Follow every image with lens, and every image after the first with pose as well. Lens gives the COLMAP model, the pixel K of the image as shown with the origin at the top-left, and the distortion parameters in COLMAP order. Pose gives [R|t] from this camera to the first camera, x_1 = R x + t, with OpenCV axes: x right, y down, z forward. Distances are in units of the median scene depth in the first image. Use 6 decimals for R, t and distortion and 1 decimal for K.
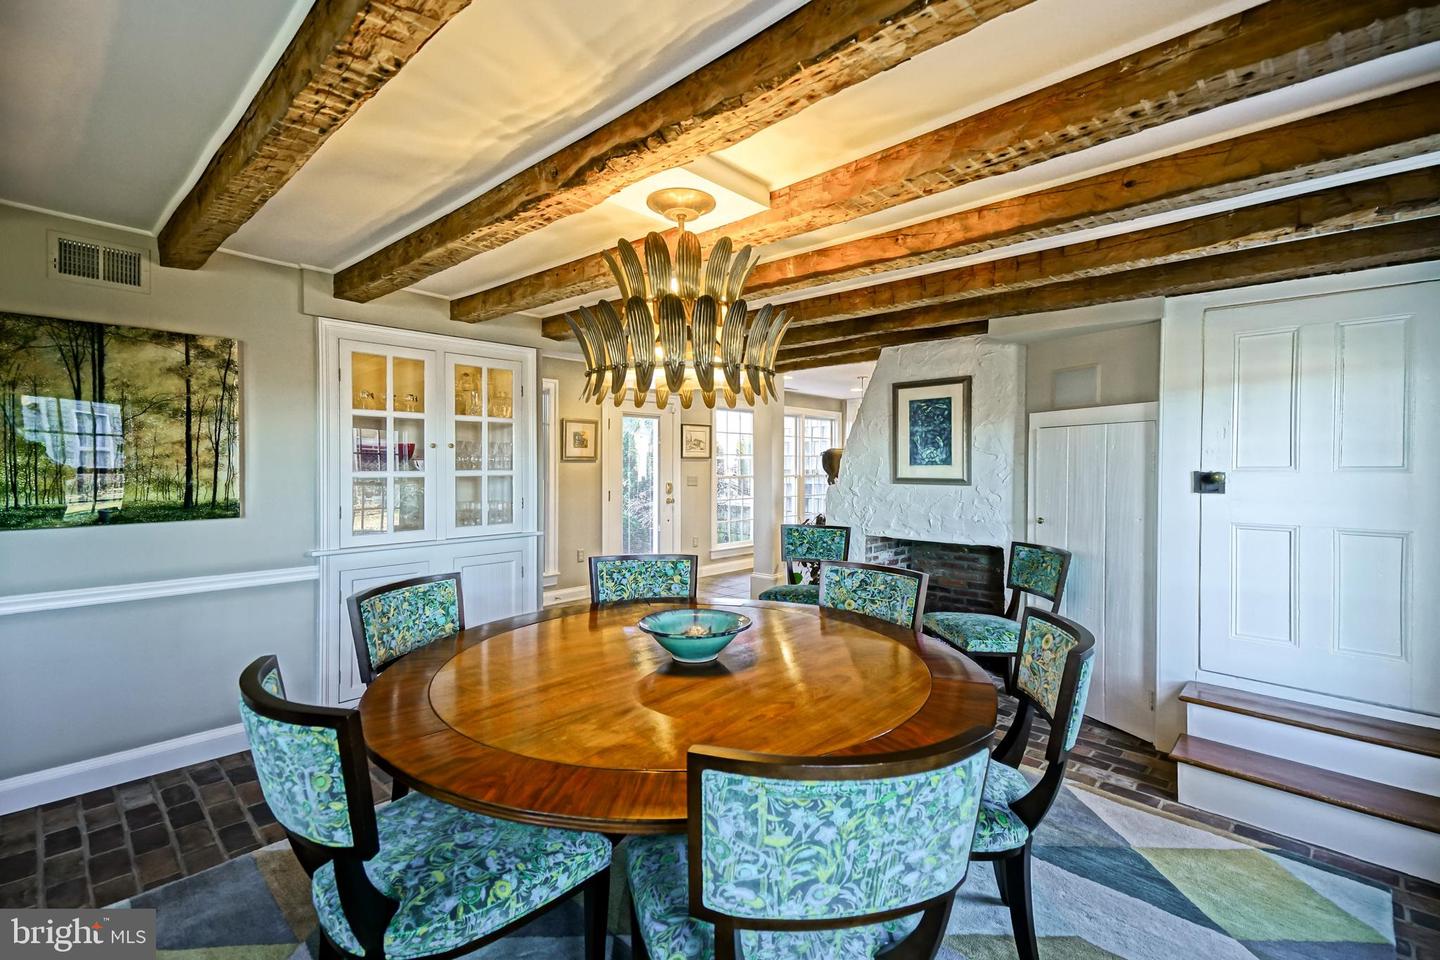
lens RADIAL K [[659.7, 0, 701.3], [0, 659.7, 471.0], [0, 0, 1]] dist [0.037587, 0.000069]
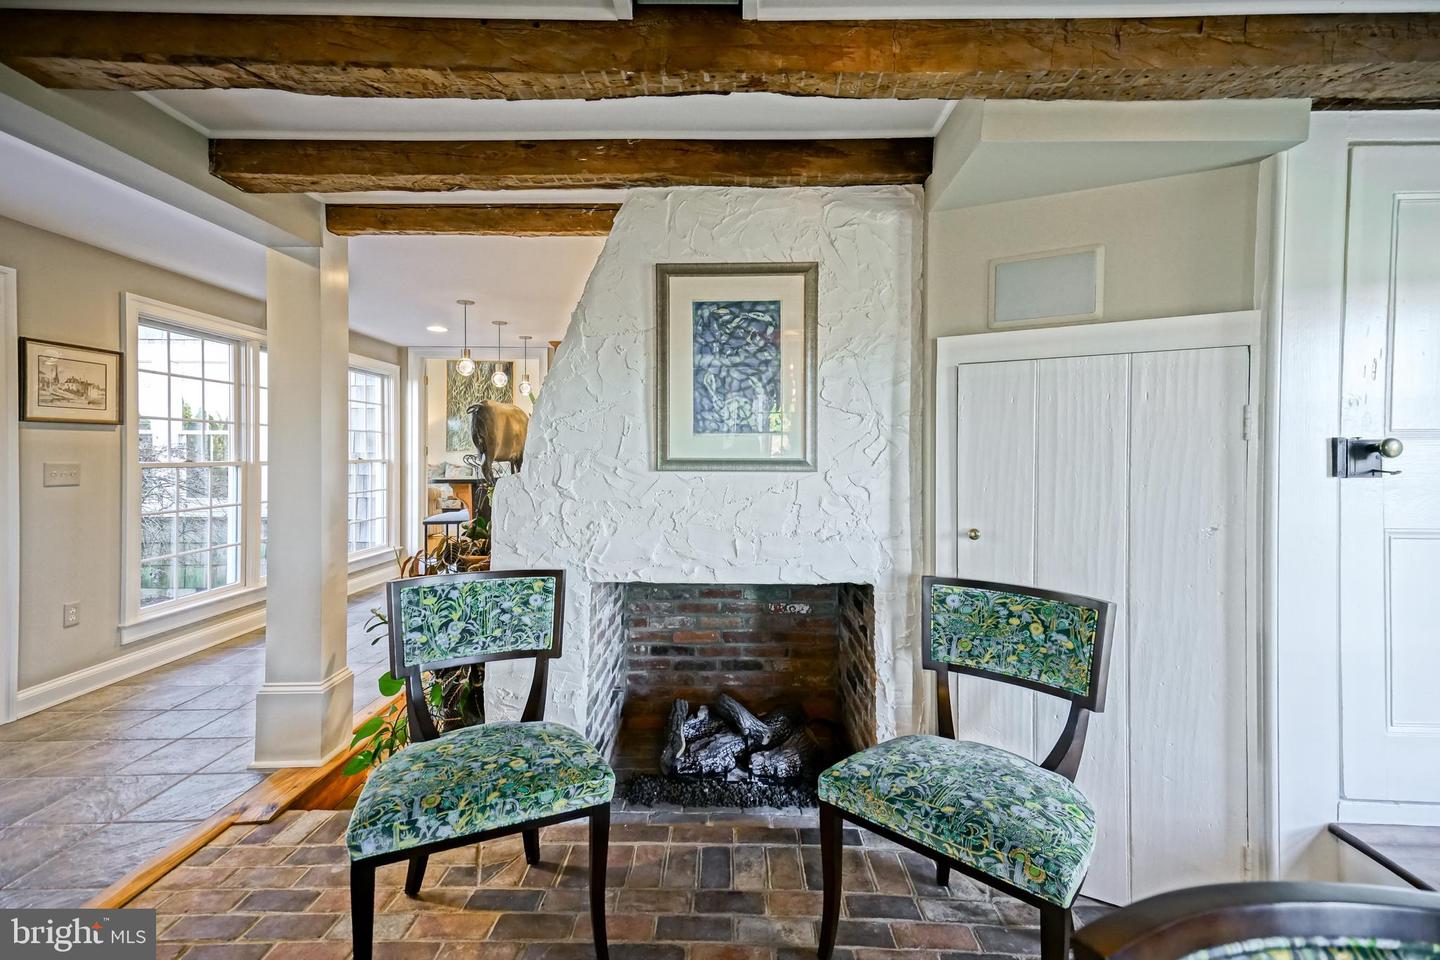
lens RADIAL K [[639.7, 0, 726.4], [0, 639.7, 455.7], [0, 0, 1]] dist [0.037345, -0.000018]
pose [[0.724167, -0.002063, 0.689621, 0.003217], [0.004969, 0.999985, -0.002226, 0.009757], [-0.689606, 0.005039, 0.724167, 0.661801]]
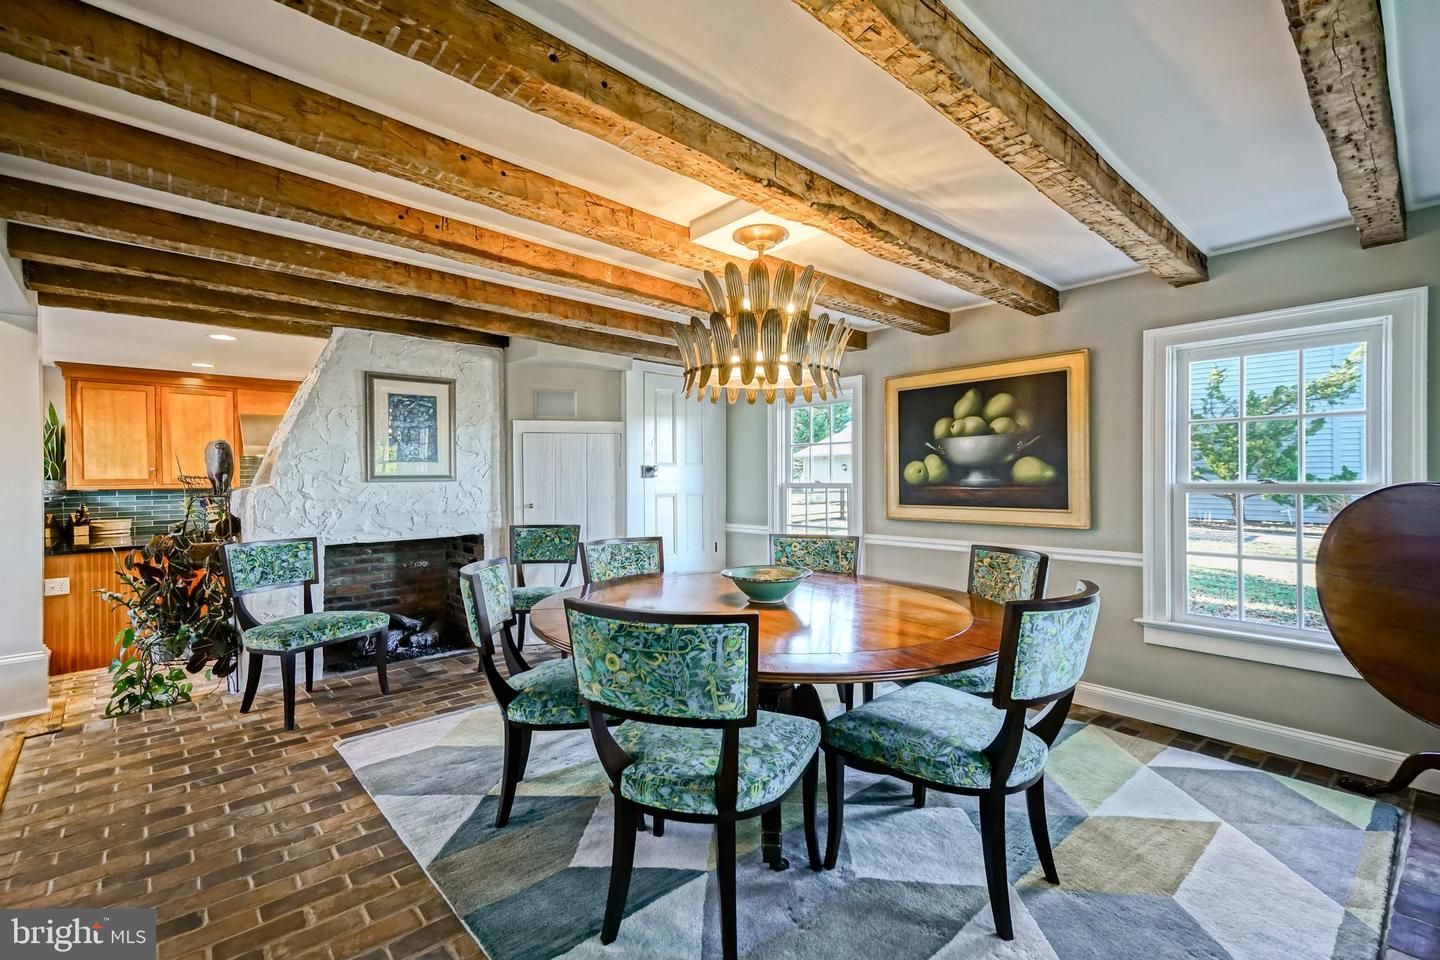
lens RADIAL K [[638.1, 0, 727.6], [0, 638.1, 475.3], [0, 0, 1]] dist [0.034540, -0.000060]
pose [[0.041756, -0.000761, 0.999128, -0.601663], [0.020232, 0.999795, -0.000084, 0.020917], [-0.998923, 0.020218, 0.041763, 0.500077]]
